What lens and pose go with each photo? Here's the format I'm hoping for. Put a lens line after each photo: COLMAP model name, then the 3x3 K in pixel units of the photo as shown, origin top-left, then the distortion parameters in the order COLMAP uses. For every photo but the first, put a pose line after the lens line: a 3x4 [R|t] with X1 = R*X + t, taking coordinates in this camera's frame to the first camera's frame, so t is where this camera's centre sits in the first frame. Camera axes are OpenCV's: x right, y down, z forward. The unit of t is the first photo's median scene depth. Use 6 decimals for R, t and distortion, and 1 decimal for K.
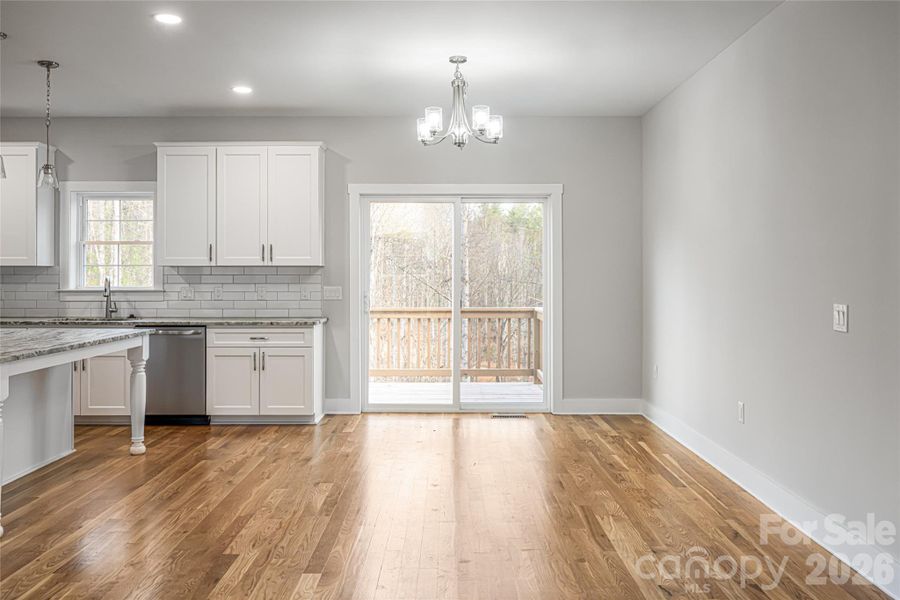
lens RADIAL K [[821.8, 0, 449.0], [0, 821.8, 285.6], [0, 0, 1]] dist [0.002462, -0.000981]
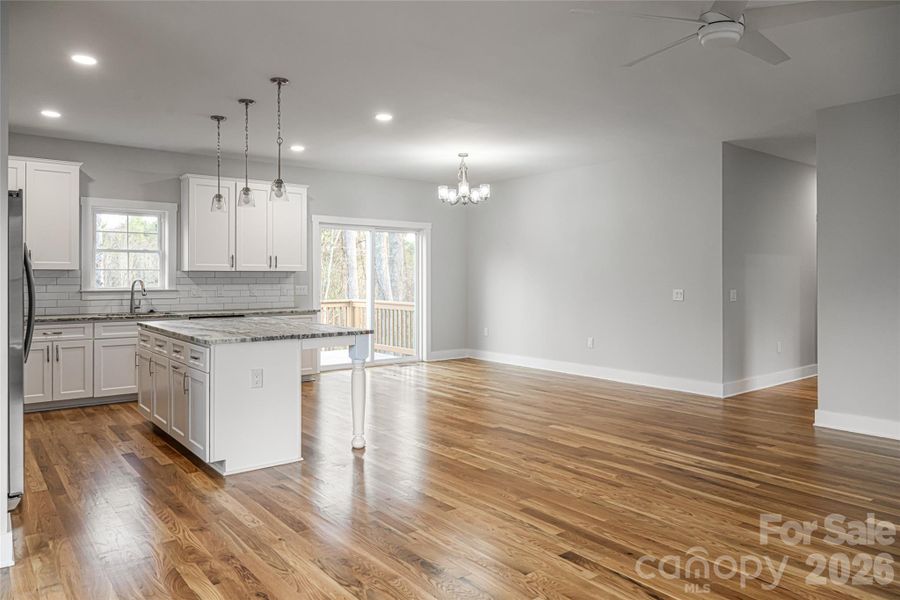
lens RADIAL K [[612.9, 0, 448.6], [0, 612.9, 275.5], [0, 0, 1]] dist [-0.004006, -0.001825]
pose [[0.778049, 0.003012, 0.628196, -0.614429], [0.006749, 0.999891, -0.013153, -0.000962], [-0.628167, 0.014473, 0.777944, 0.004554]]
